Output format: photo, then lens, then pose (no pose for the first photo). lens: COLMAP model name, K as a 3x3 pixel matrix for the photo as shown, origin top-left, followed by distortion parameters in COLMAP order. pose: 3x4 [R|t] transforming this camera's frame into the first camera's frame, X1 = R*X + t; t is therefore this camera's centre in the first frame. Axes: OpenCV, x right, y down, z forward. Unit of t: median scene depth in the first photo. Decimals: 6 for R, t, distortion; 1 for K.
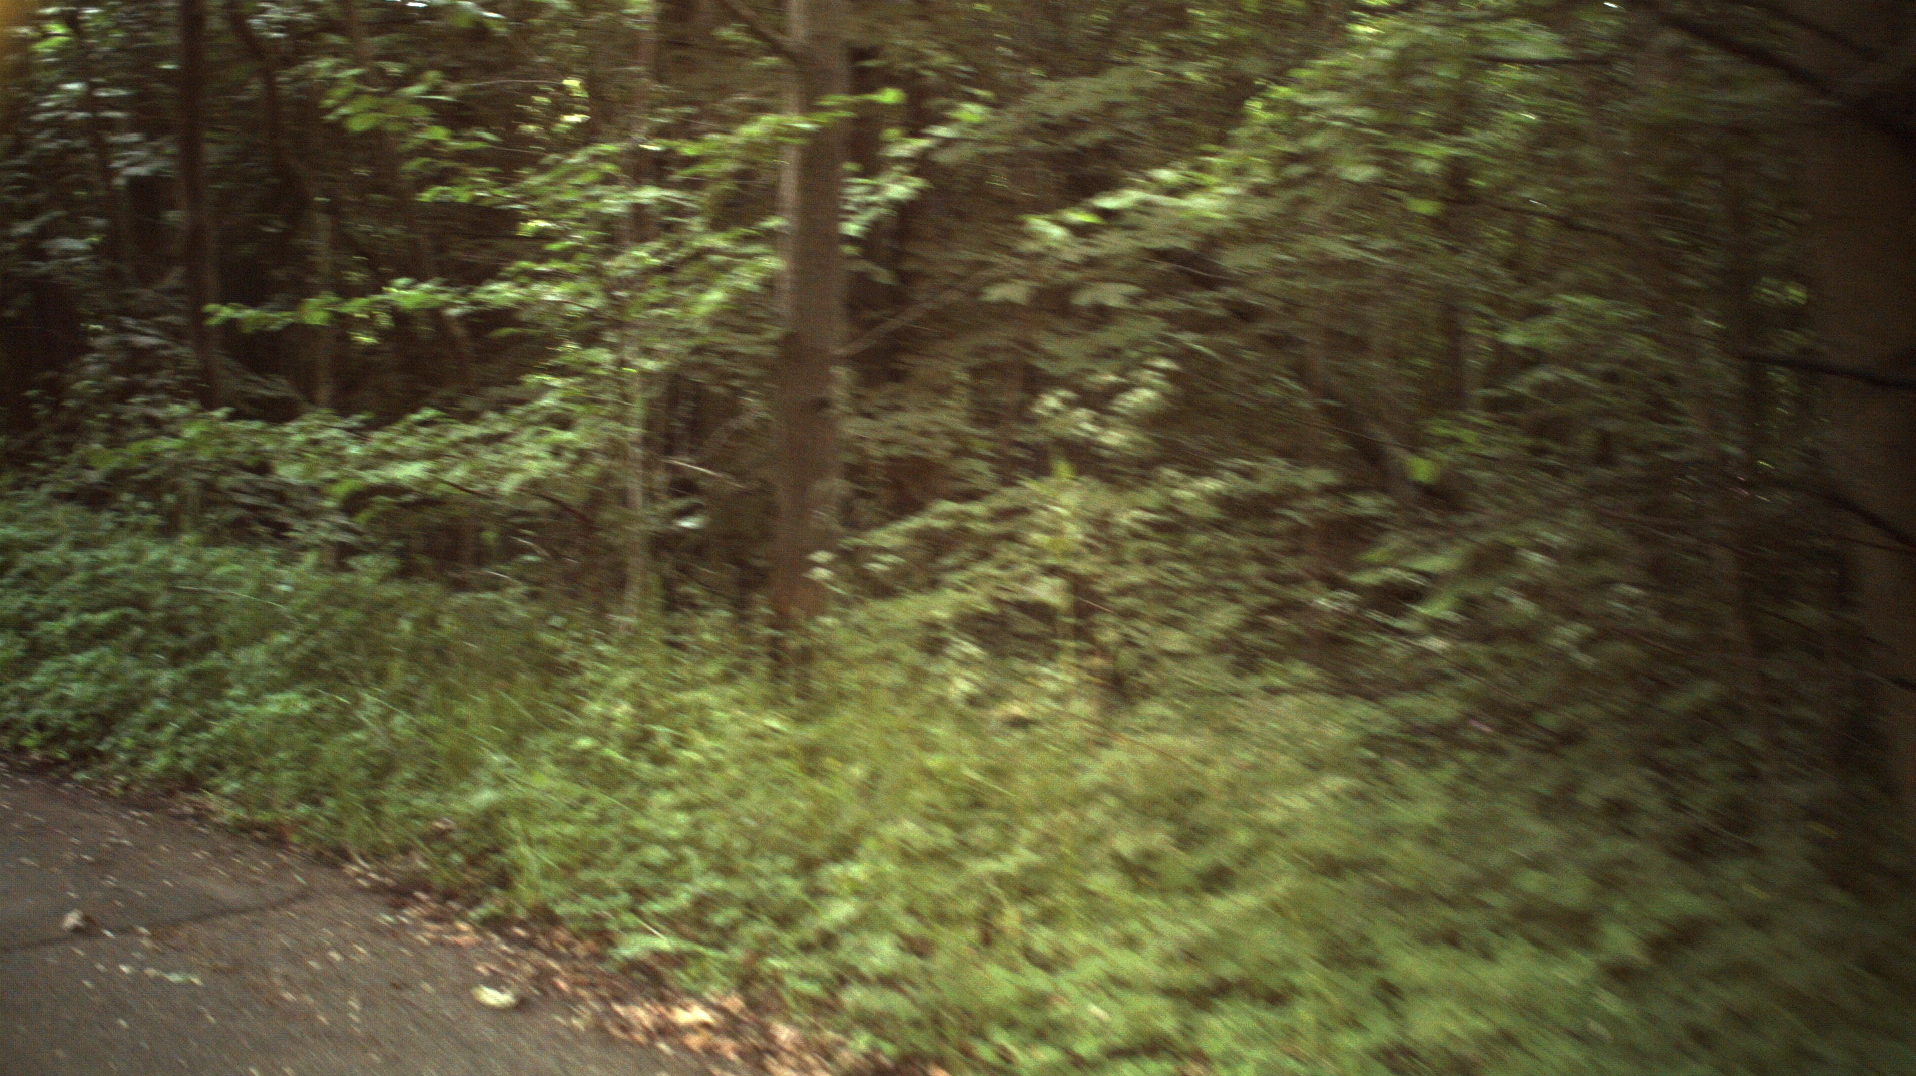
lens RADIAL K [[3367.9, 0, 958.0], [0, 3367.9, 538.0], [0, 0, 1]] dist [-0.292889, 0.119259]
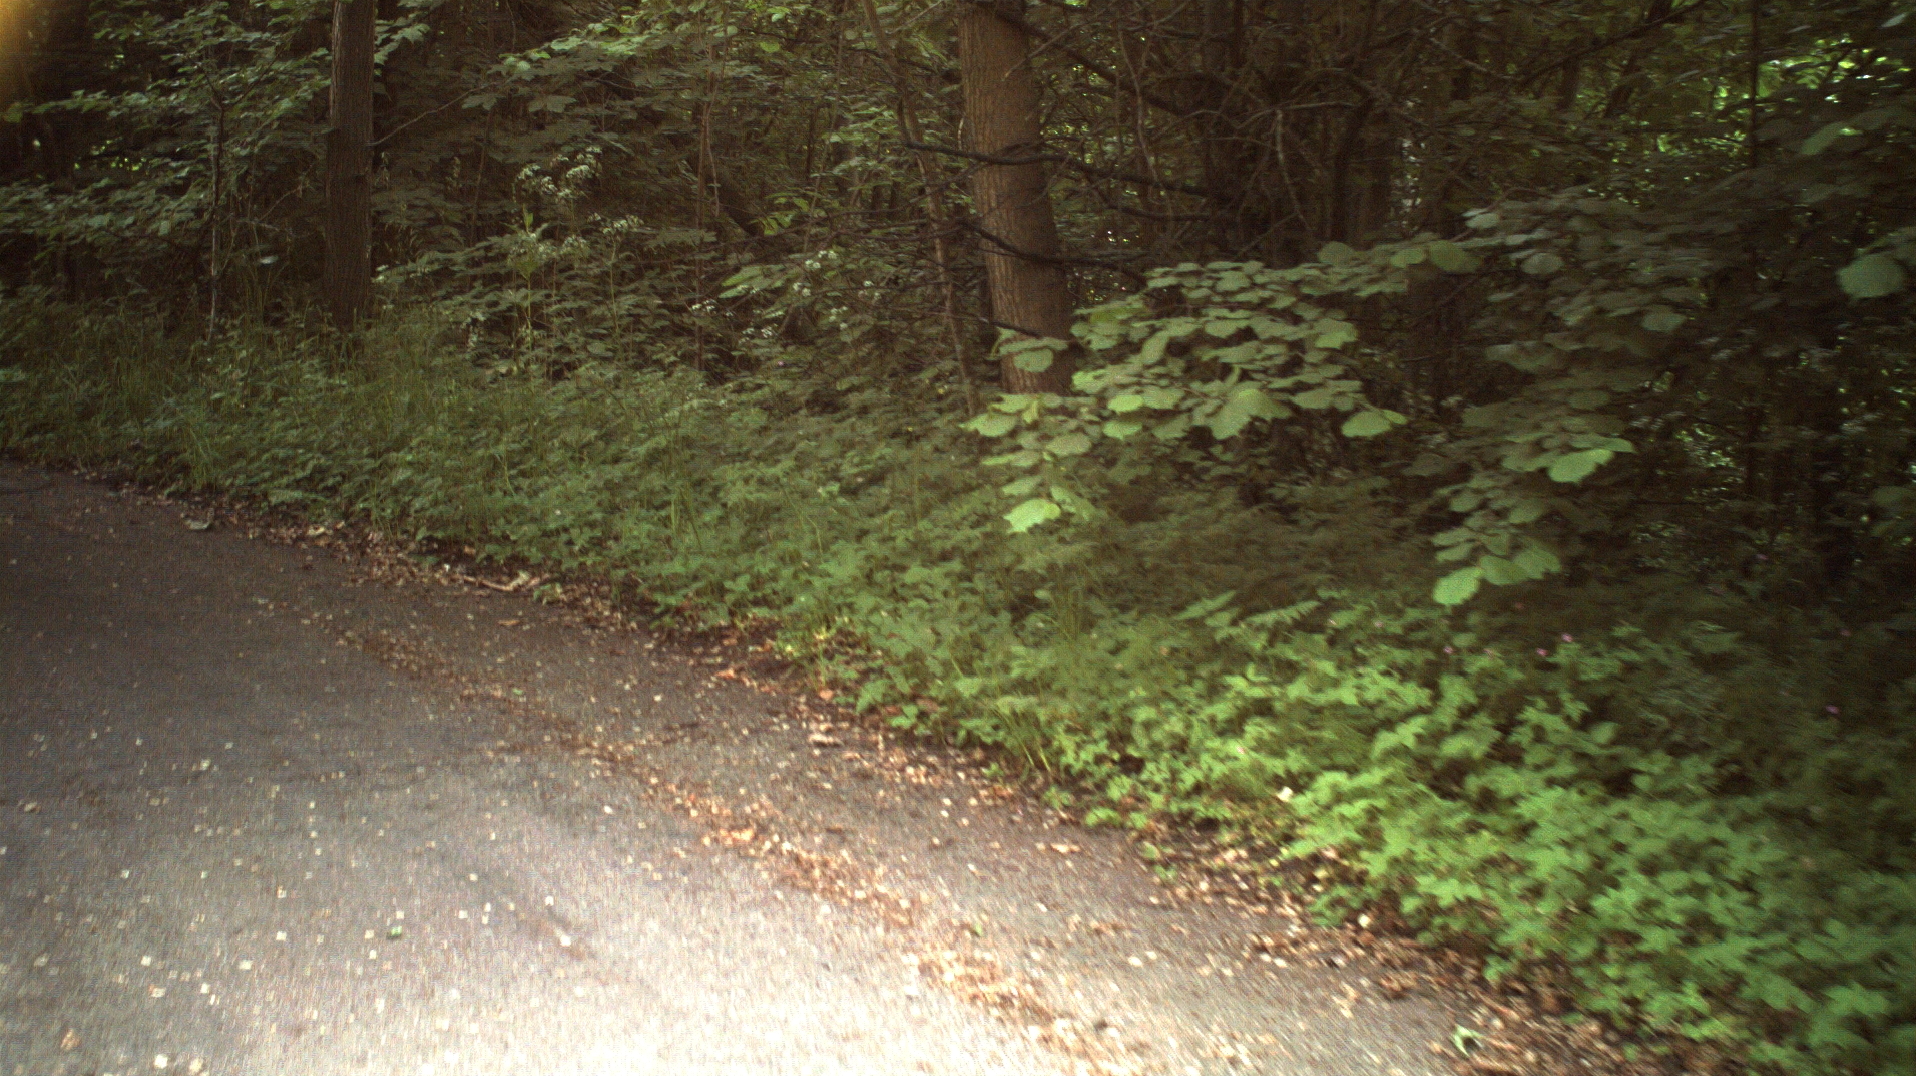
lens RADIAL K [[3367.9, 0, 958.0], [0, 3367.9, 538.0], [0, 0, 1]] dist [-0.292889, 0.119259]
pose [[0.985221, -0.003162, 0.171259, -0.025743], [-0.006877, 0.998293, 0.057995, 0.024286], [-0.171150, -0.058315, 0.983518, -0.377287]]
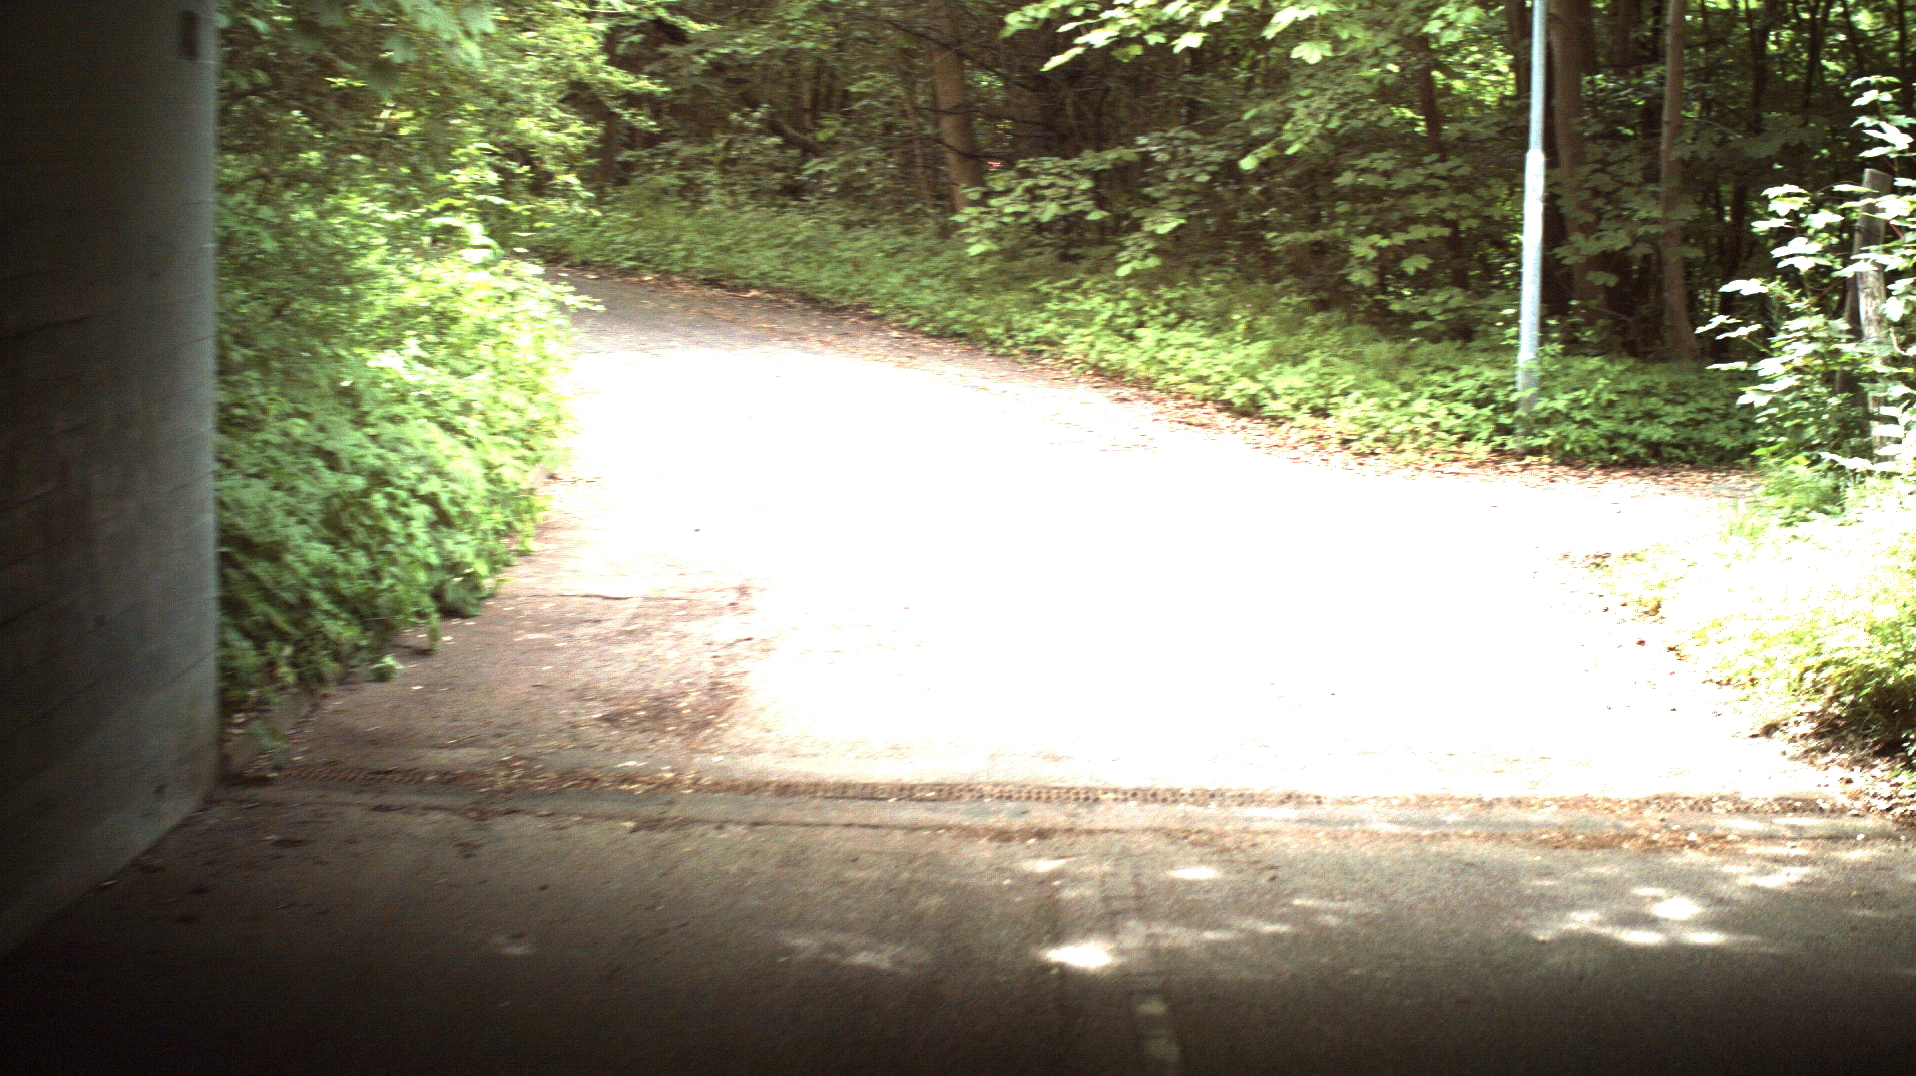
lens RADIAL K [[3367.9, 0, 958.0], [0, 3367.9, 538.0], [0, 0, 1]] dist [-0.292889, 0.119259]
pose [[0.977526, -0.019611, 0.209899, -0.286231], [-0.000068, 0.995634, 0.093339, 0.042864], [-0.210814, -0.091255, 0.973257, -1.486059]]
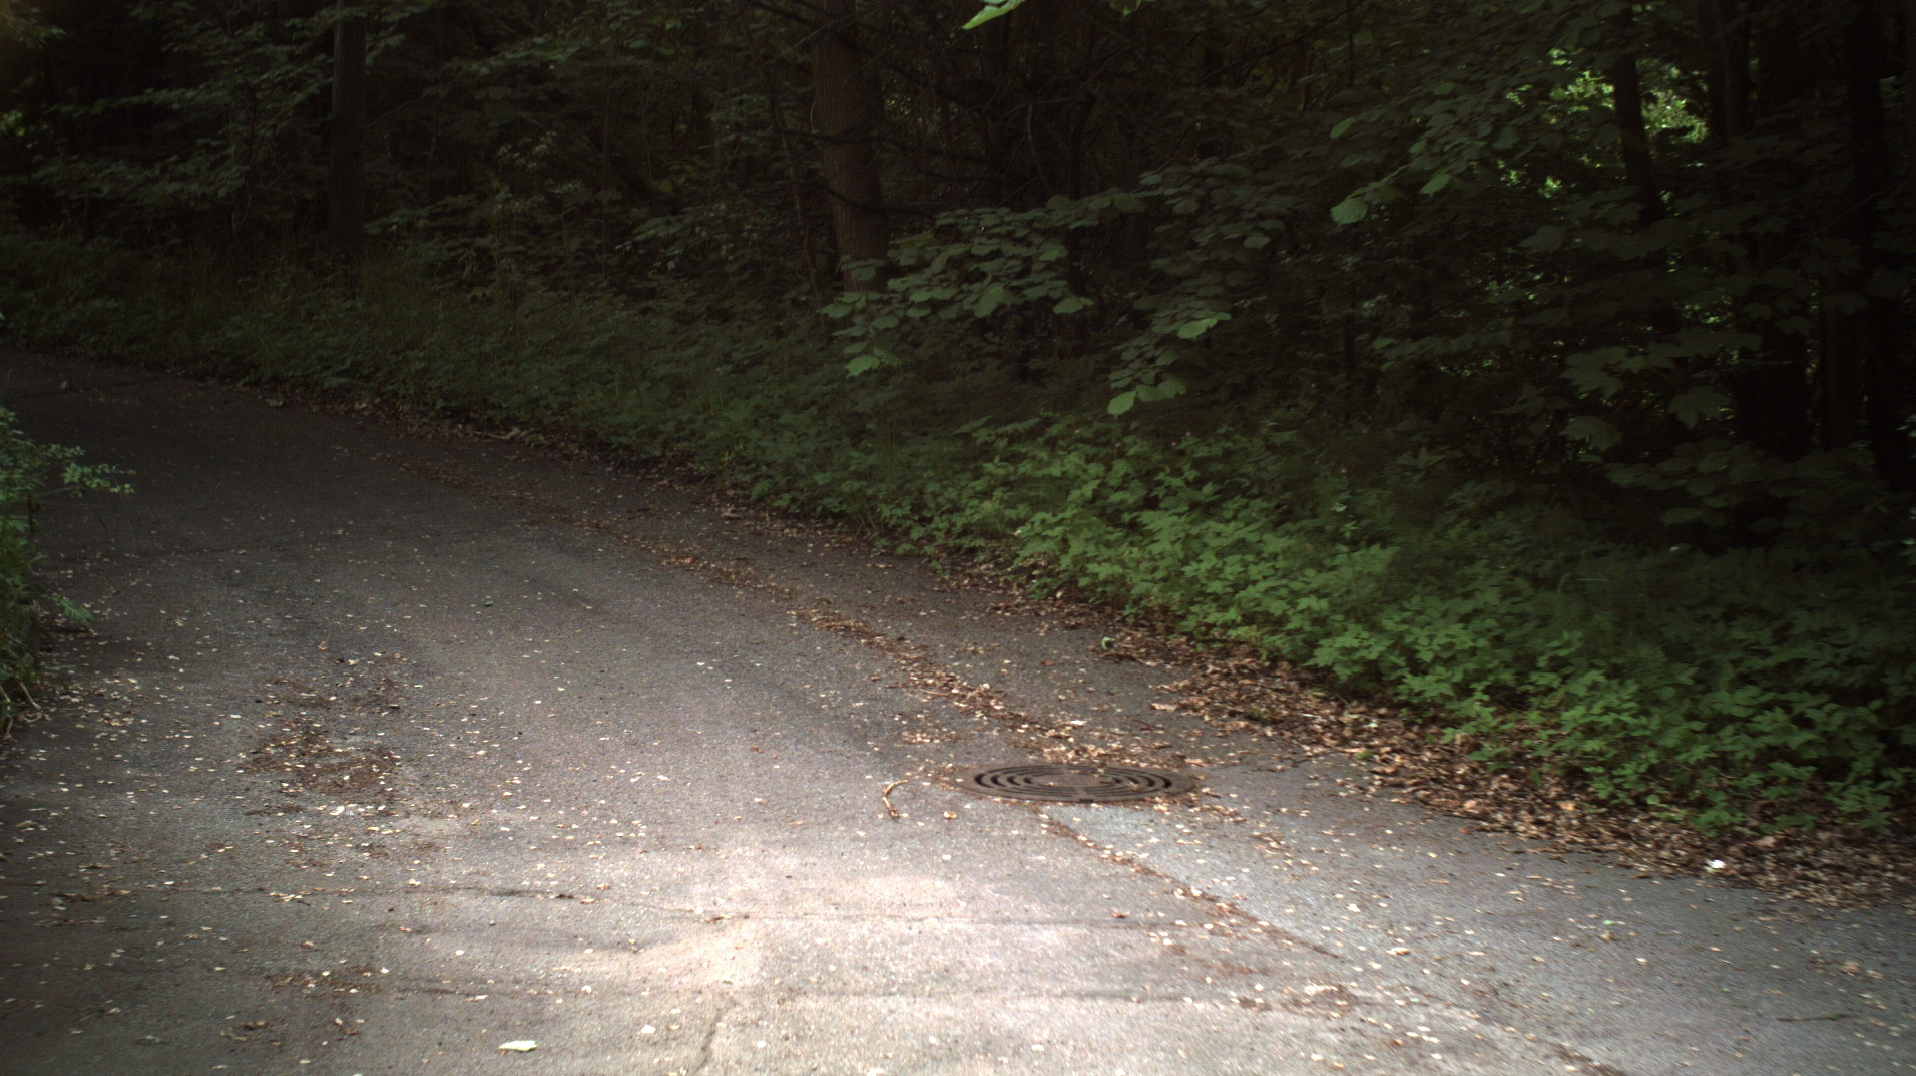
lens RADIAL K [[3367.9, 0, 958.0], [0, 3367.9, 538.0], [0, 0, 1]] dist [-0.292889, 0.119259]
pose [[0.976475, -0.016009, 0.215038, -0.093688], [0.000794, 0.997501, 0.070655, 0.036478], [-0.215631, -0.068822, 0.974047, -0.751749]]
